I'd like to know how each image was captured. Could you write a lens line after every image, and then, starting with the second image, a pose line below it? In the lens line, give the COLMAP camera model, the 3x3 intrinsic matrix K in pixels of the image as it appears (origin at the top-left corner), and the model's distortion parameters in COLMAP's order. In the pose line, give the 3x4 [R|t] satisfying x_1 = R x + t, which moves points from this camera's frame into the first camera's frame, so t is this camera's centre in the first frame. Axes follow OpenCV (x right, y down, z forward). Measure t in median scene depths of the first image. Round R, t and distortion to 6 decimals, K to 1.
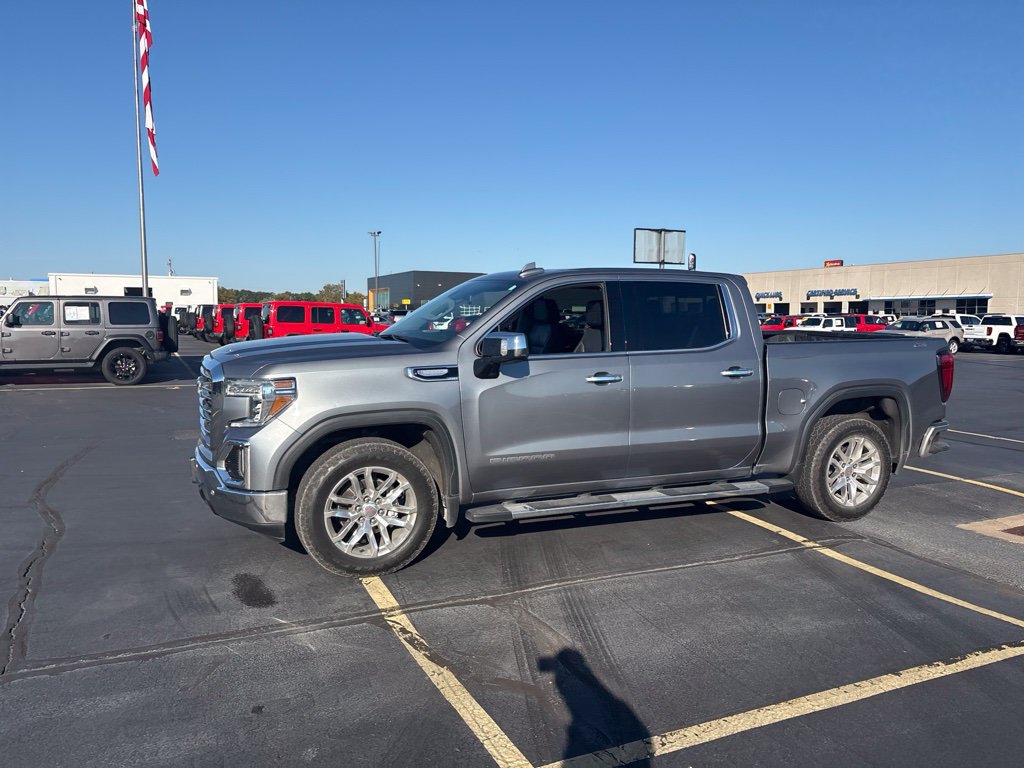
lens RADIAL K [[781.5, 0, 512.0], [0, 781.5, 384.0], [0, 0, 1]] dist [0.022923, -0.001947]
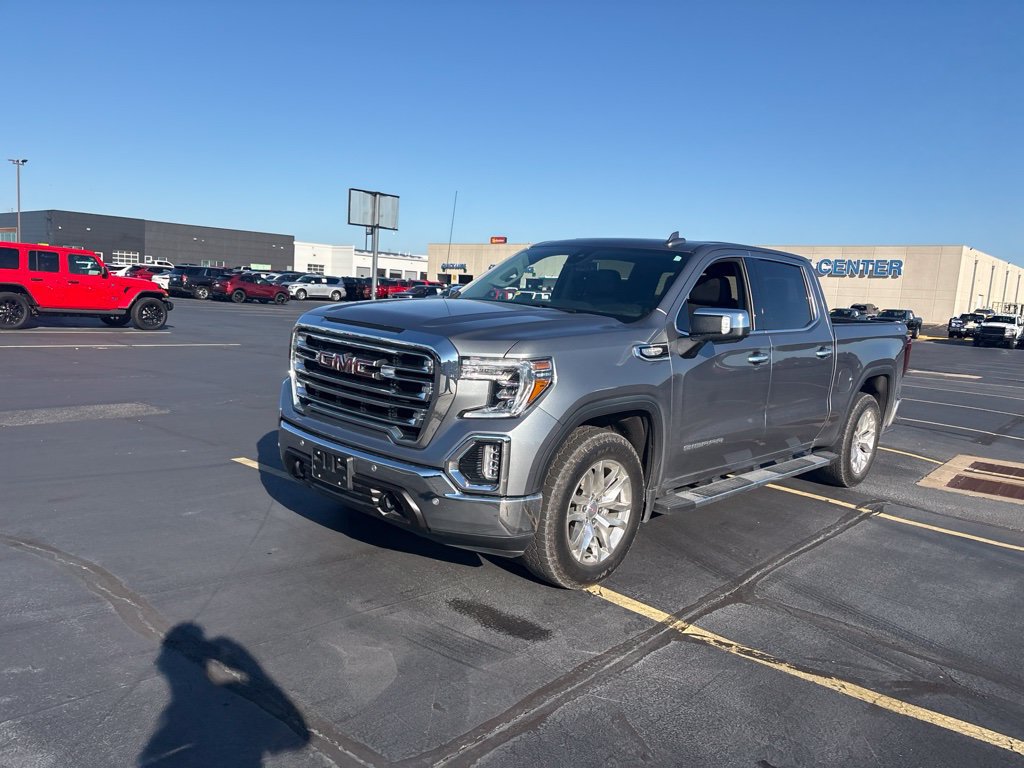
lens RADIAL K [[785.3, 0, 523.9], [0, 785.3, 380.3], [0, 0, 1]] dist [0.026628, -0.006170]
pose [[0.906850, -0.002358, 0.421447, -0.551054], [-0.014107, 0.999254, 0.035947, -0.010709], [-0.421218, -0.038544, 0.906140, 0.223779]]
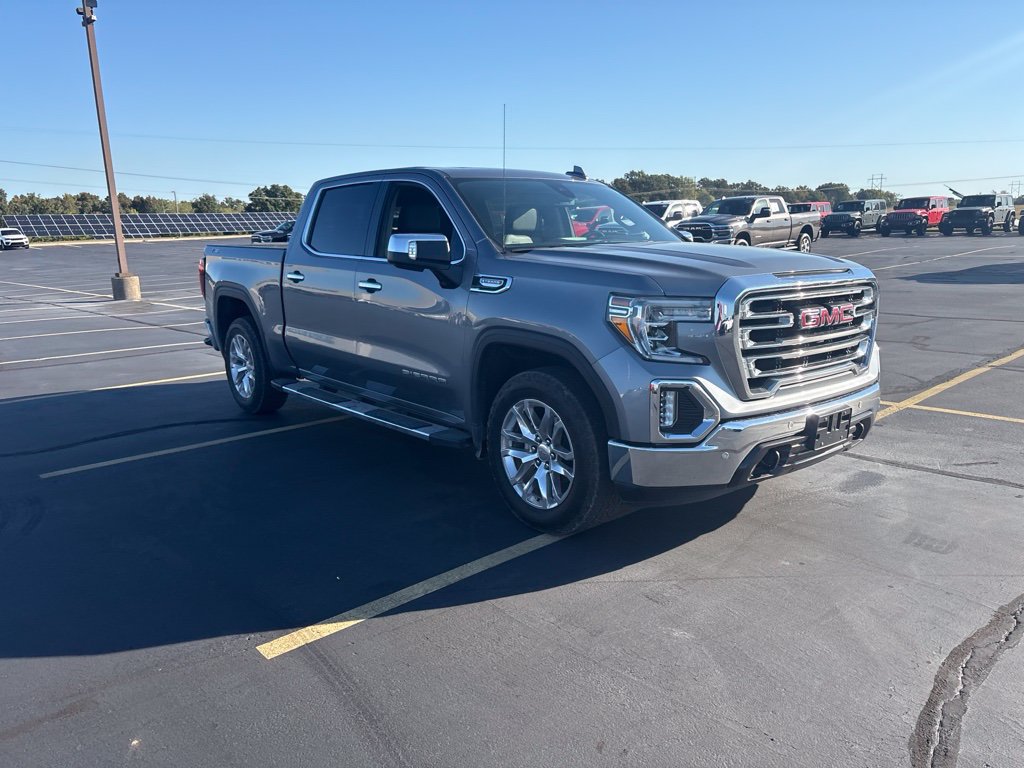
lens RADIAL K [[781.5, 0, 512.0], [0, 781.5, 384.0], [0, 0, 1]] dist [0.022923, -0.001947]
pose [[-0.306039, -0.188049, 0.933262, -0.970502], [0.106719, 0.967342, 0.229912, -0.130117], [-0.946019, 0.169959, -0.275976, 1.454313]]
